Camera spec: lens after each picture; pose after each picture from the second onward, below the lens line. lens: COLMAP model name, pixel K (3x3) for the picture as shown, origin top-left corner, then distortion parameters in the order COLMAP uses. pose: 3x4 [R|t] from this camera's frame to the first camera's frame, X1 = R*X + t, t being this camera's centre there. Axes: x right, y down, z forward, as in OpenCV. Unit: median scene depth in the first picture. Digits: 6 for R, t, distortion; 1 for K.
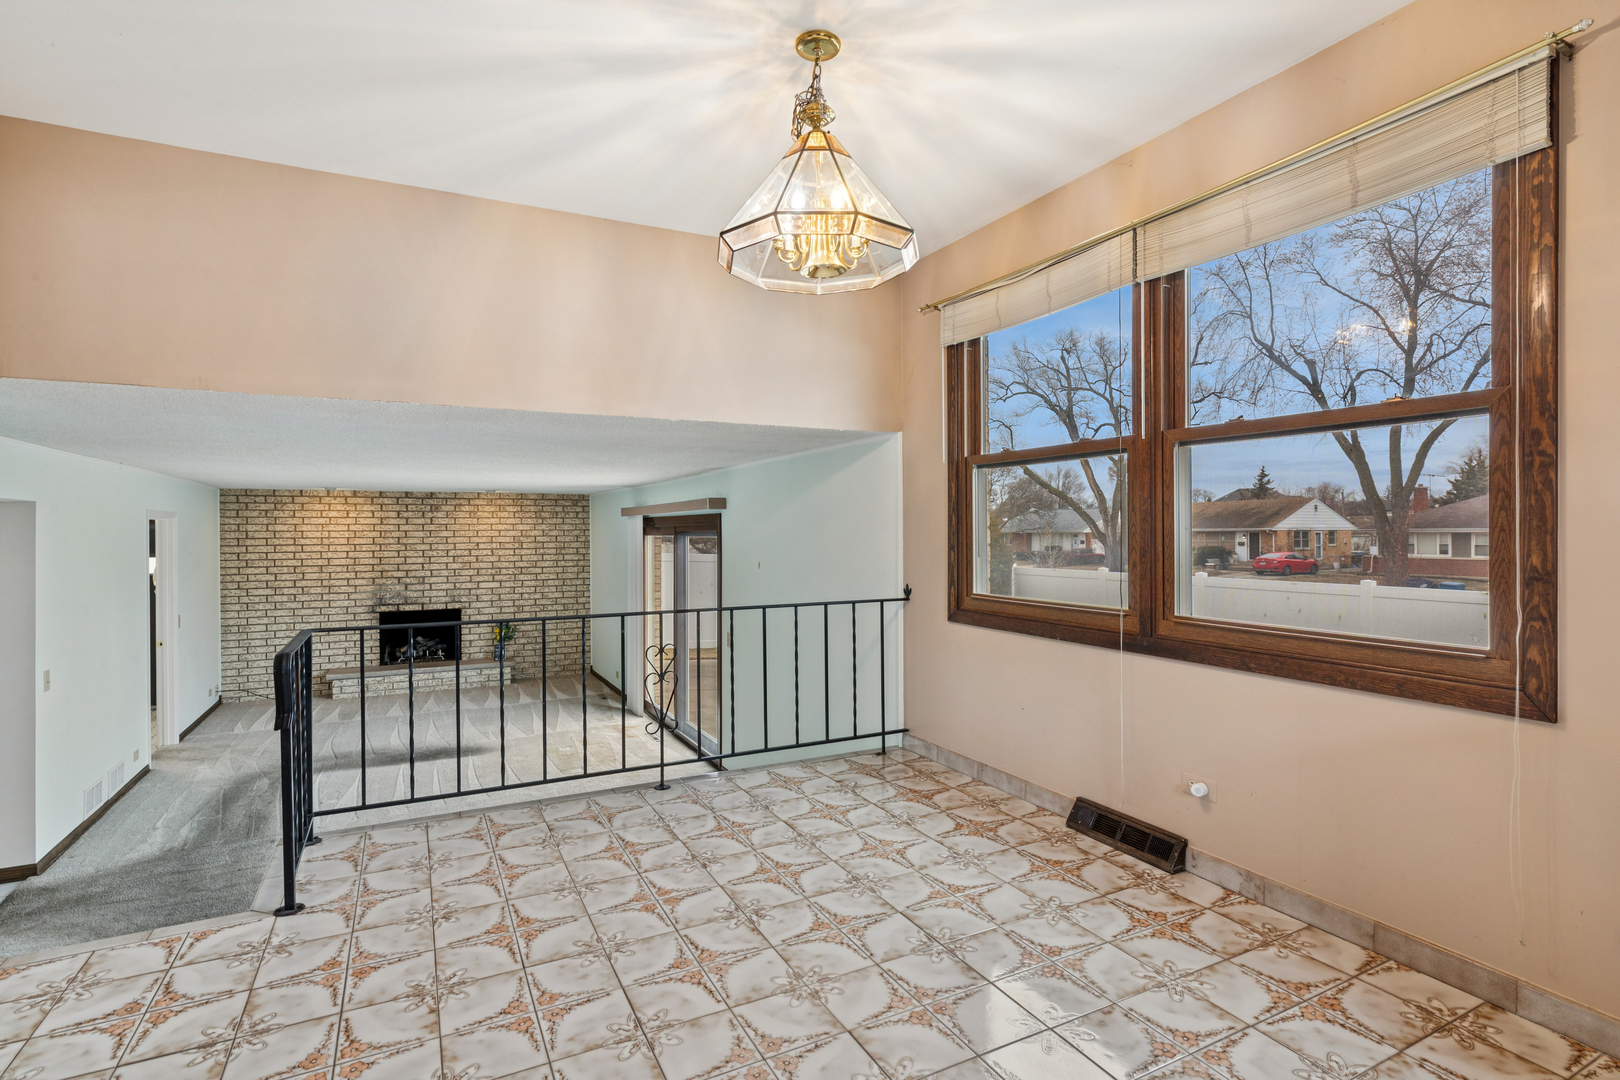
lens RADIAL K [[811.5, 0, 810.0], [0, 811.5, 540.0], [0, 0, 1]] dist [-0.000631, -0.000049]
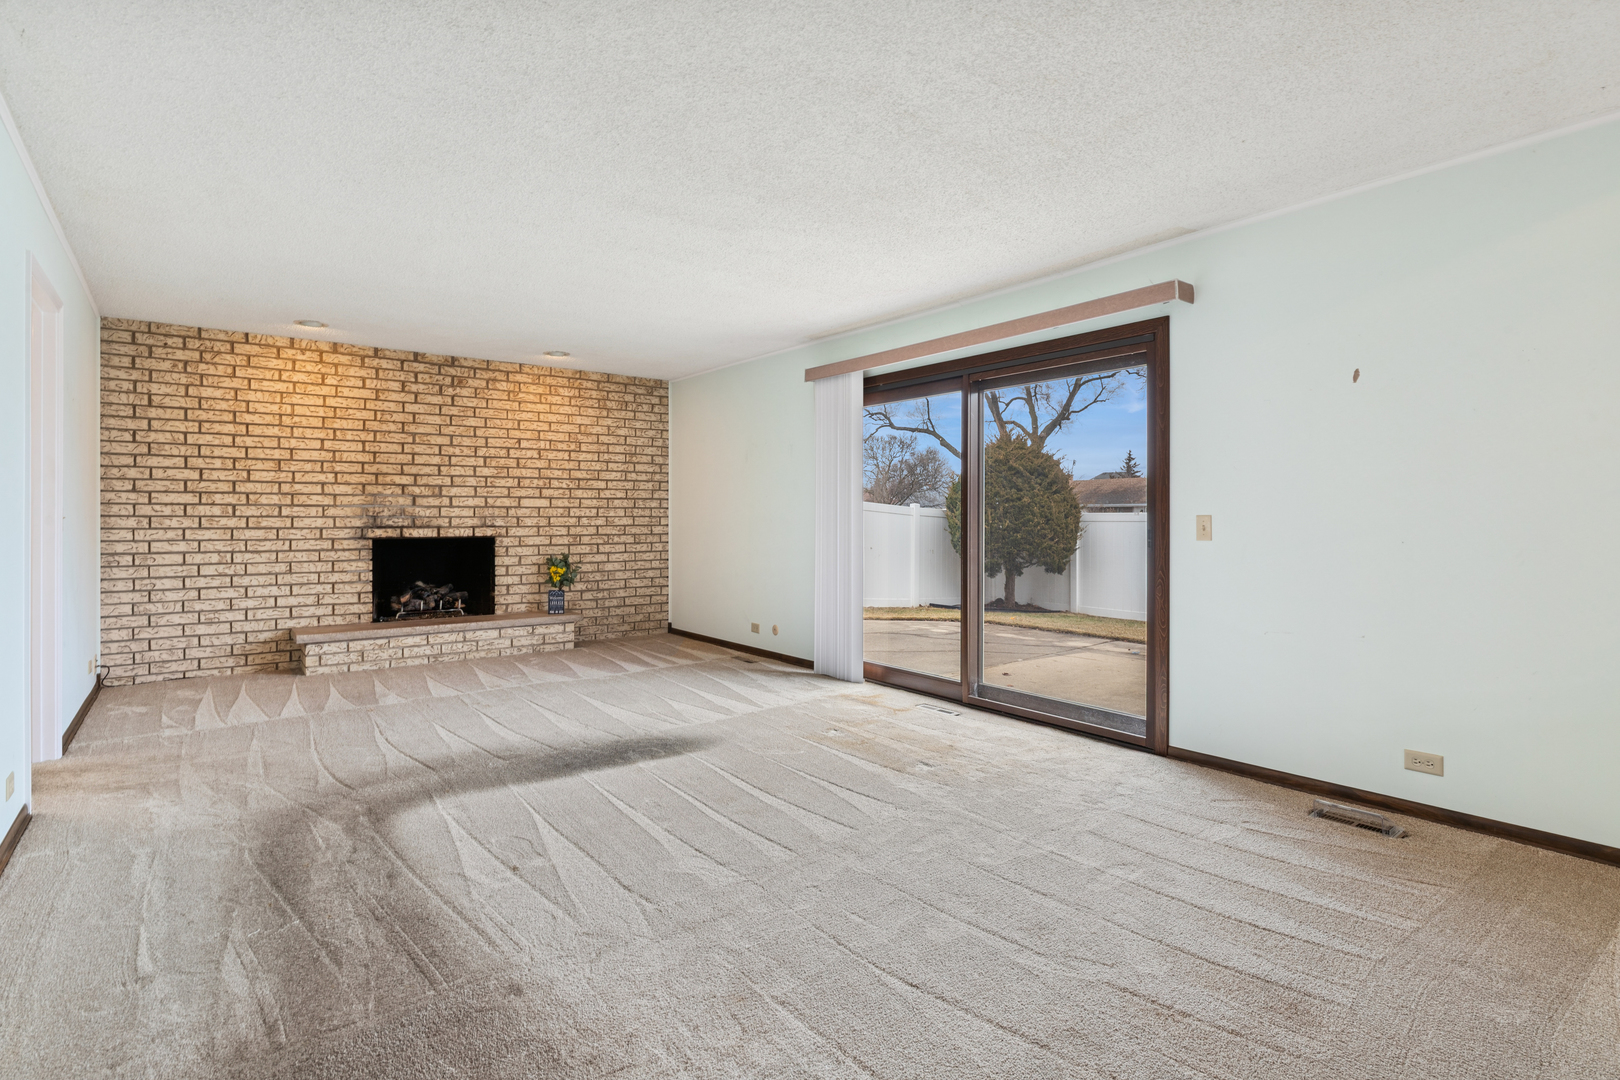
lens RADIAL K [[816.5, 0, 811.0], [0, 816.5, 522.3], [0, 0, 1]] dist [0.000871, -0.000305]
pose [[0.982777, 0.004313, 0.184746, -0.309563], [-0.003182, 0.999974, -0.006422, 0.078862], [-0.184769, 0.005723, 0.982765, 0.307330]]
